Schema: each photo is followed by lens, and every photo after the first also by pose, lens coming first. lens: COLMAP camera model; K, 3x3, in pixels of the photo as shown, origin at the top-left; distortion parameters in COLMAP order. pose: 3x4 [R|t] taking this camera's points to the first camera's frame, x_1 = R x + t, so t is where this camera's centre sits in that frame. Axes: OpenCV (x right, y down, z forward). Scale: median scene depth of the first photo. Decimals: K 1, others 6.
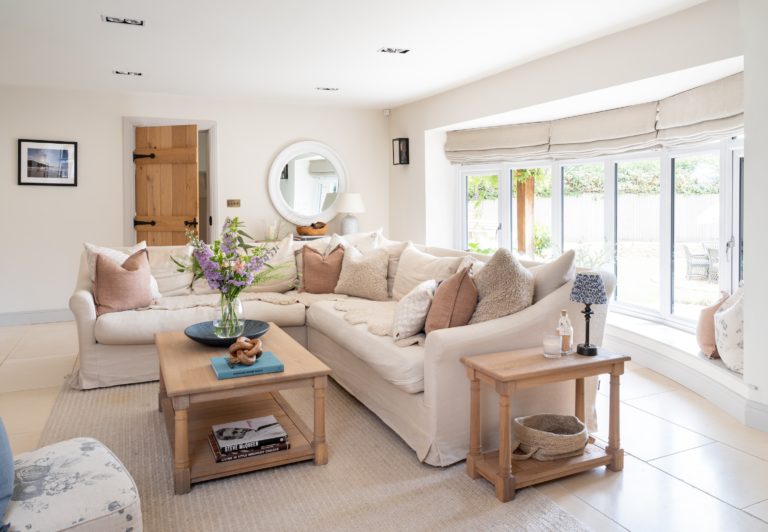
lens RADIAL K [[604.7, 0, 383.2], [0, 604.7, 211.9], [0, 0, 1]] dist [-0.015211, 0.000321]
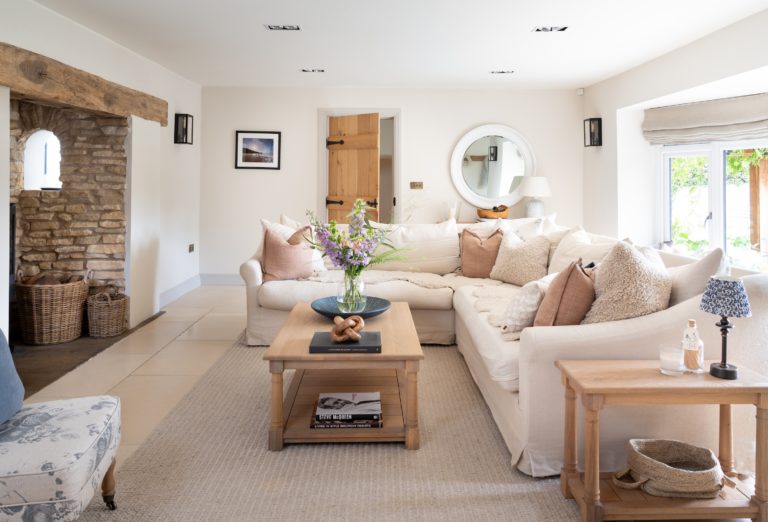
lens RADIAL K [[592.2, 0, 384.9], [0, 592.2, 171.8], [0, 0, 1]] dist [-0.011809, -0.000989]
pose [[0.910517, 0.002775, -0.413463, 0.232619], [-0.016727, 0.999406, -0.030128, -0.010810], [0.413134, 0.034348, 0.910022, 0.062384]]
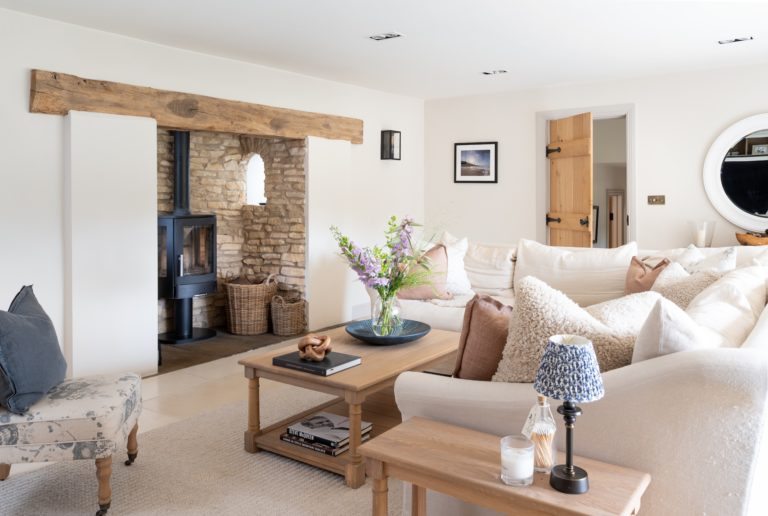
lens RADIAL K [[667.4, 0, 439.1], [0, 667.4, 196.3], [0, 0, 1]] dist [-0.007776, -0.007215]
pose [[0.451343, 0.004915, -0.892337, 0.769828], [-0.015861, 0.999871, -0.002515, -0.022370], [0.892210, 0.015288, 0.451363, 0.580824]]
